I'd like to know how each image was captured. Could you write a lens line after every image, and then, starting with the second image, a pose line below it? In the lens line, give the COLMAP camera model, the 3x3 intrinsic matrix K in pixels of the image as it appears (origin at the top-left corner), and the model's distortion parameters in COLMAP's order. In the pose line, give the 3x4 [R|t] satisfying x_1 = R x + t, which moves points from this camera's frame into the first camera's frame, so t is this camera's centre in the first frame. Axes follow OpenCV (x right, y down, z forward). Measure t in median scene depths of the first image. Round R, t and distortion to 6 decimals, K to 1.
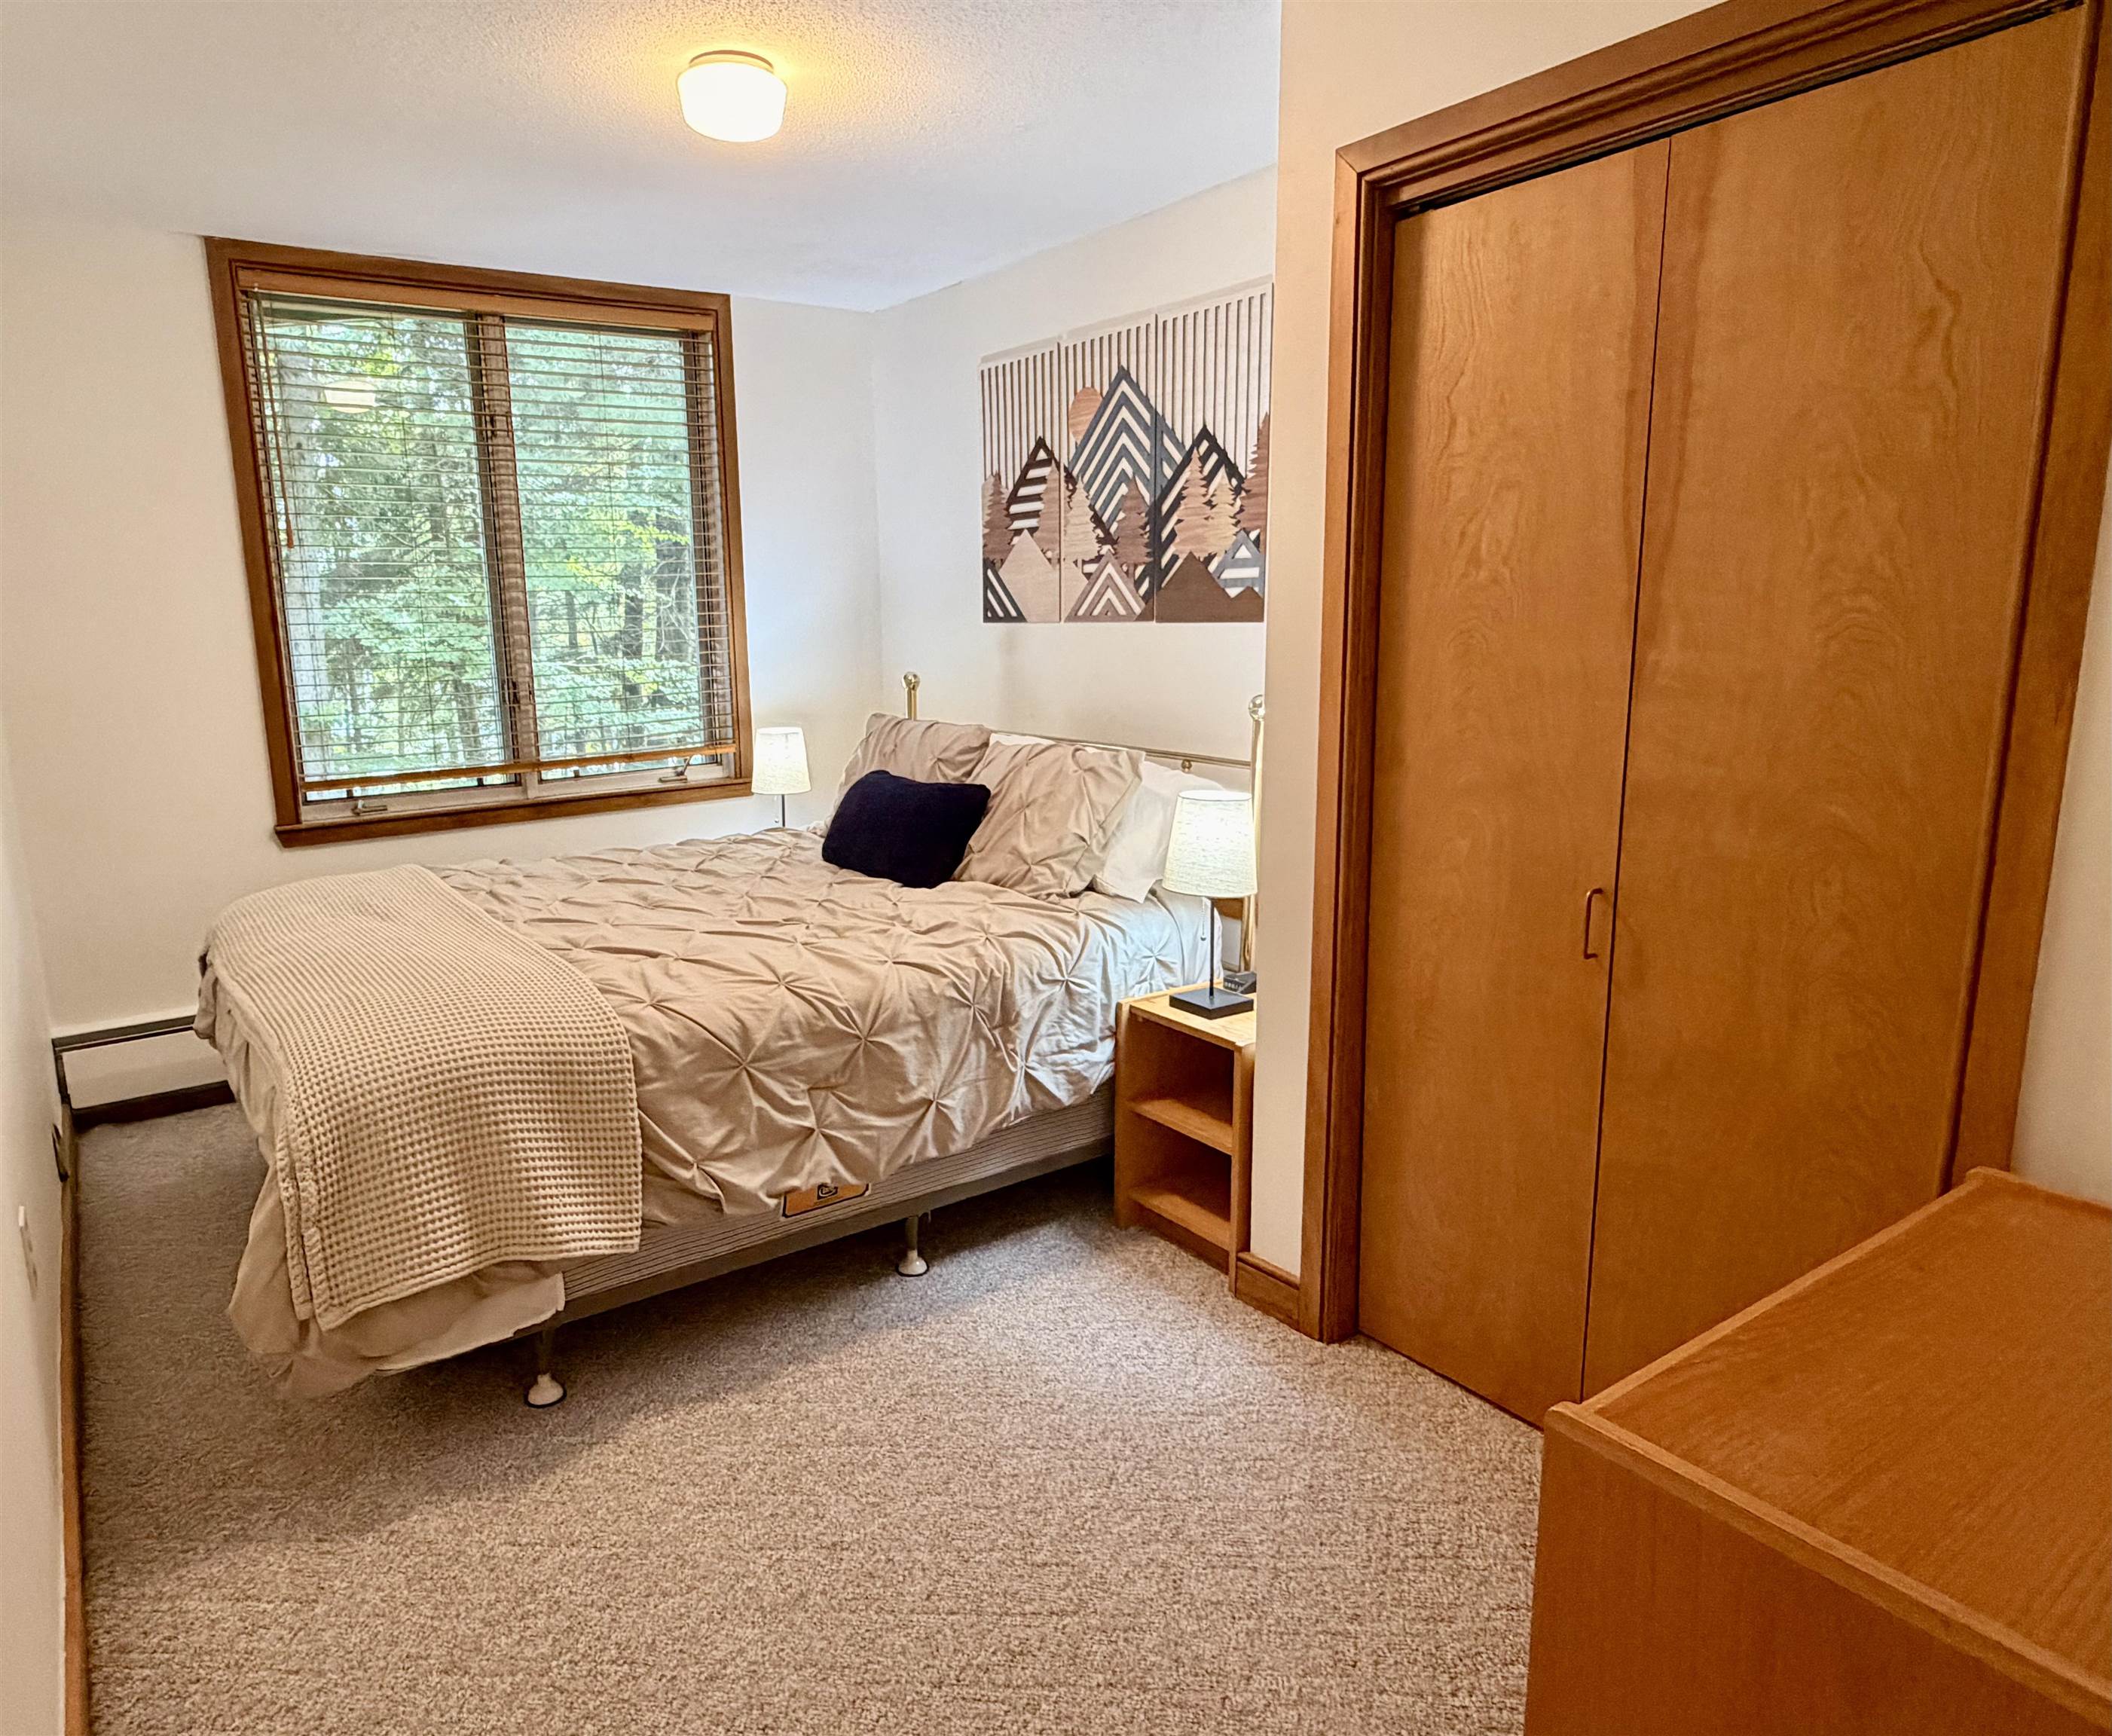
lens RADIAL K [[1340.3, 0, 960.1], [0, 1340.3, 862.2], [0, 0, 1]] dist [0.005493, -0.000112]
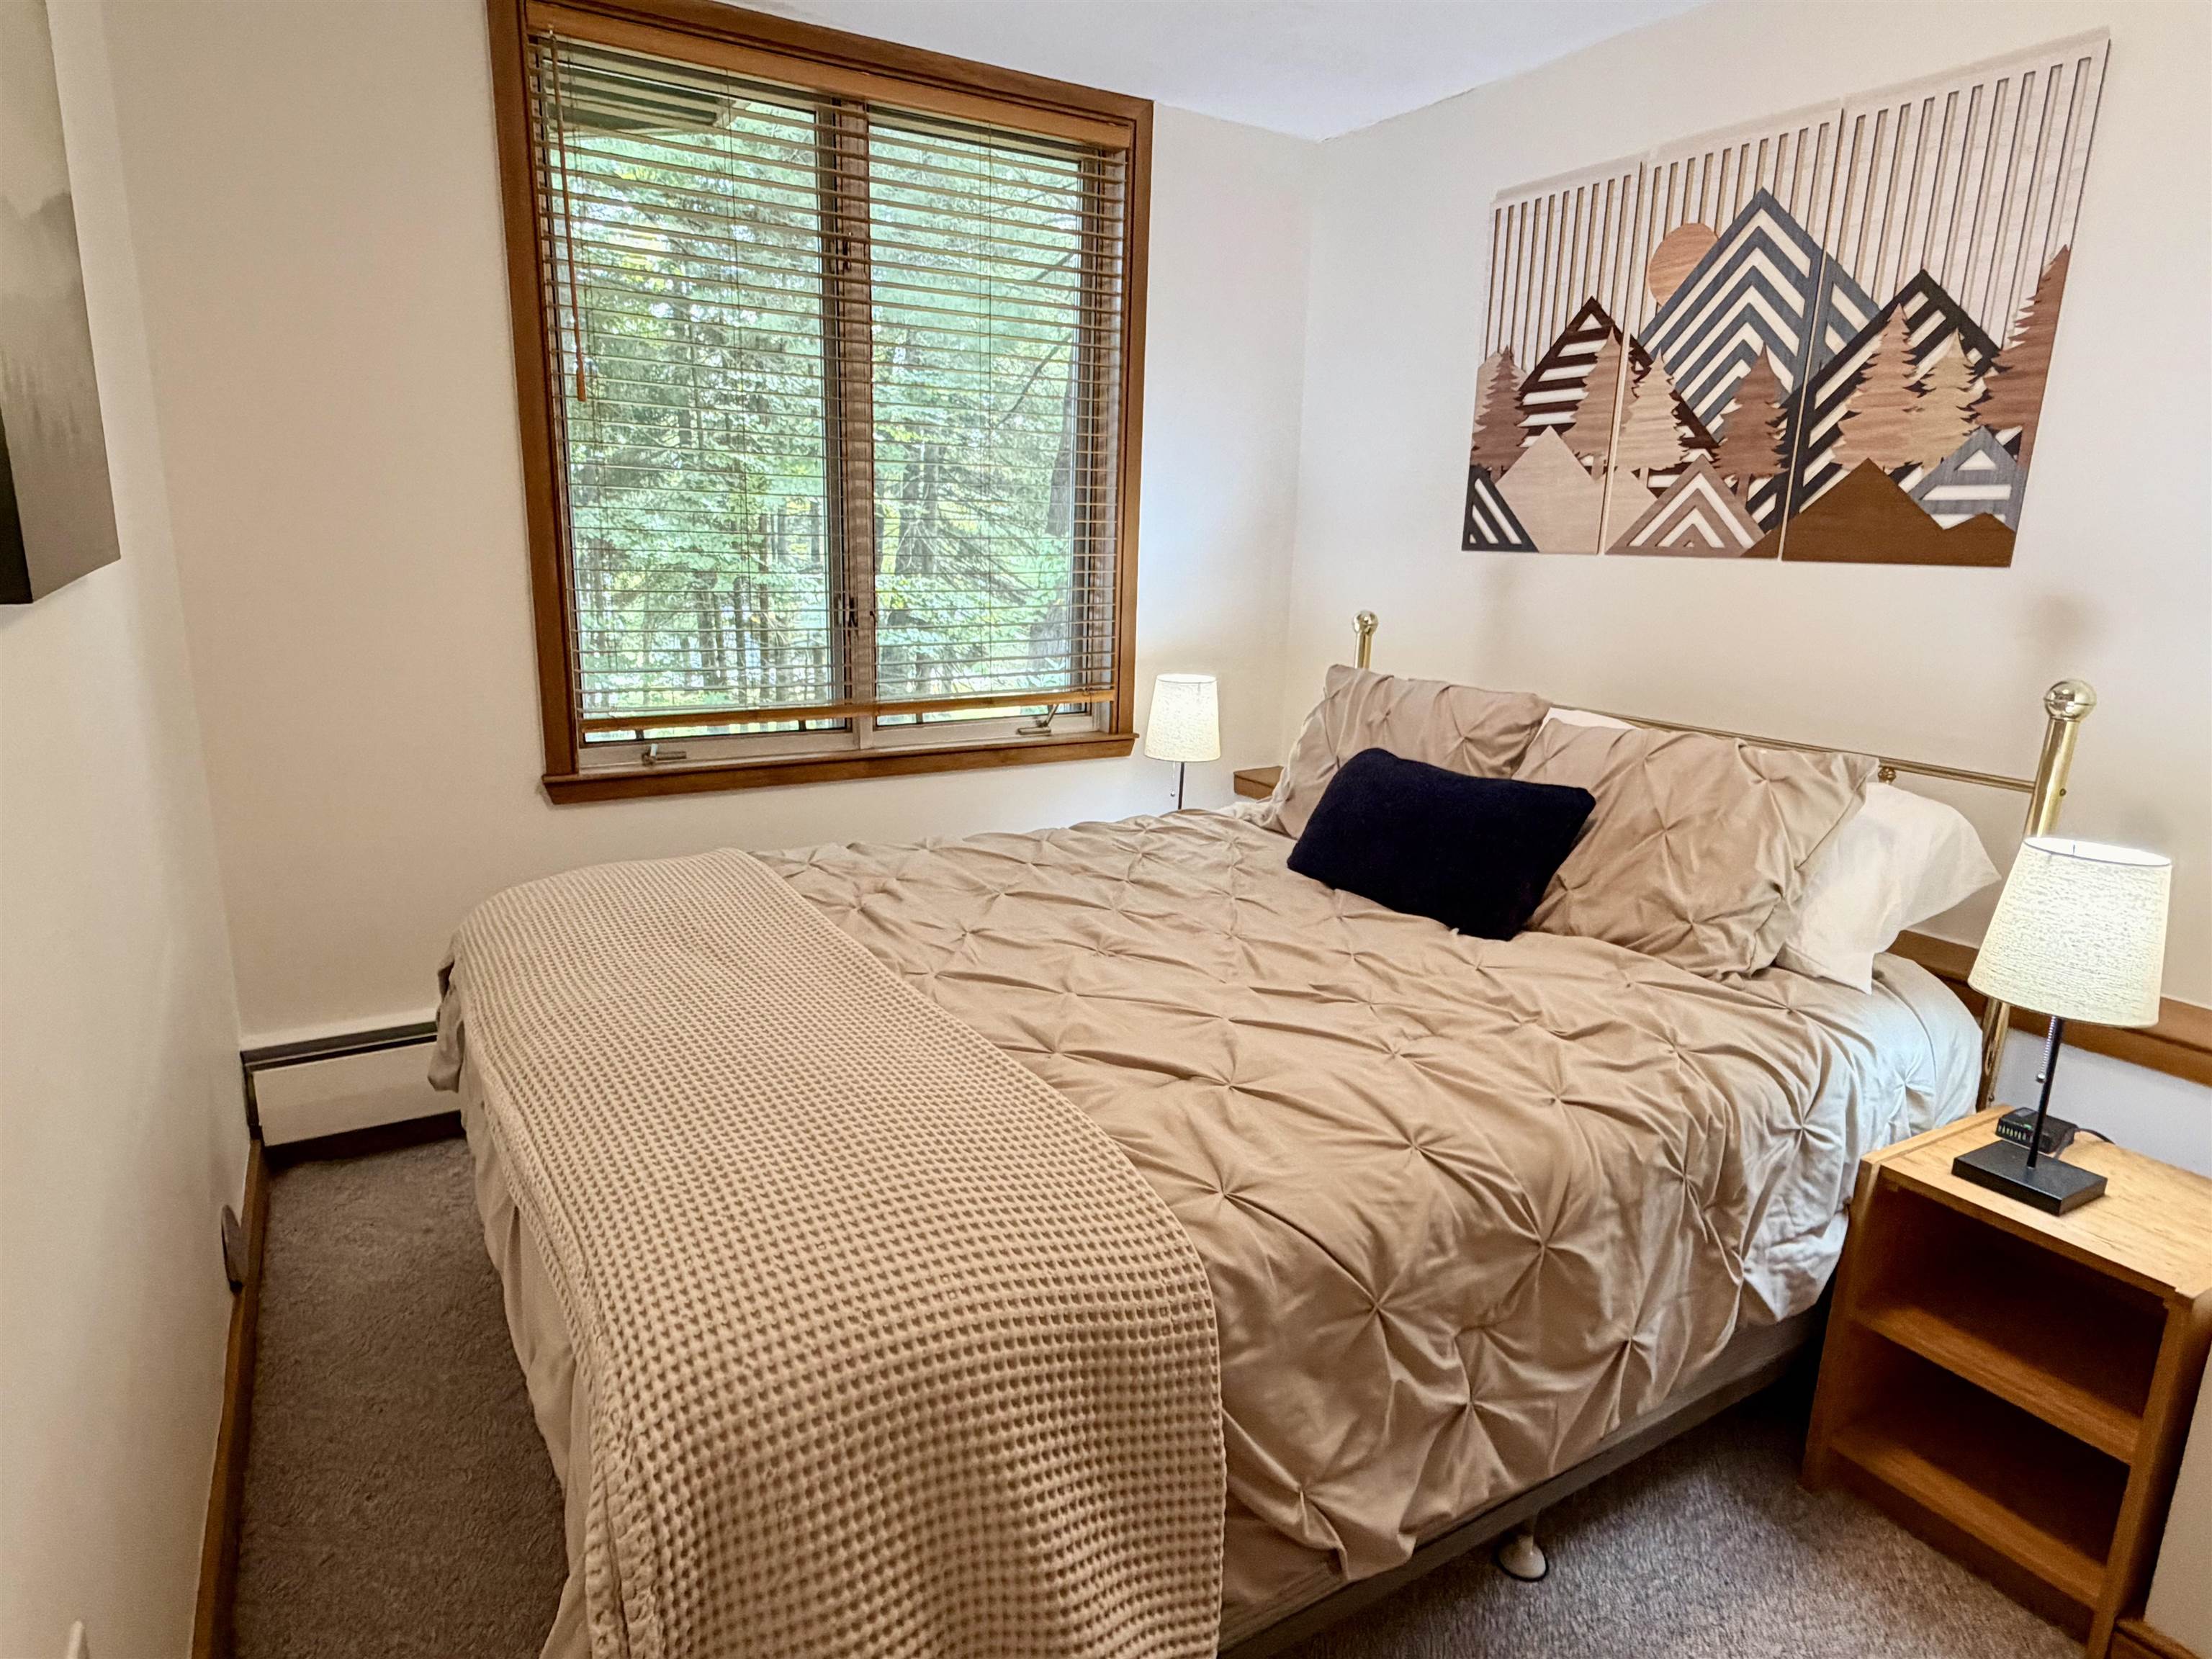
lens RADIAL K [[1273.9, 0, 1106.0], [0, 1273.9, 829.5], [0, 0, 1]] dist [0.004595, 0.000089]
pose [[0.997937, 0.055972, -0.031458, -0.186189], [-0.054799, 0.997812, 0.036983, -0.044003], [0.033459, -0.035183, 0.998821, 0.320498]]
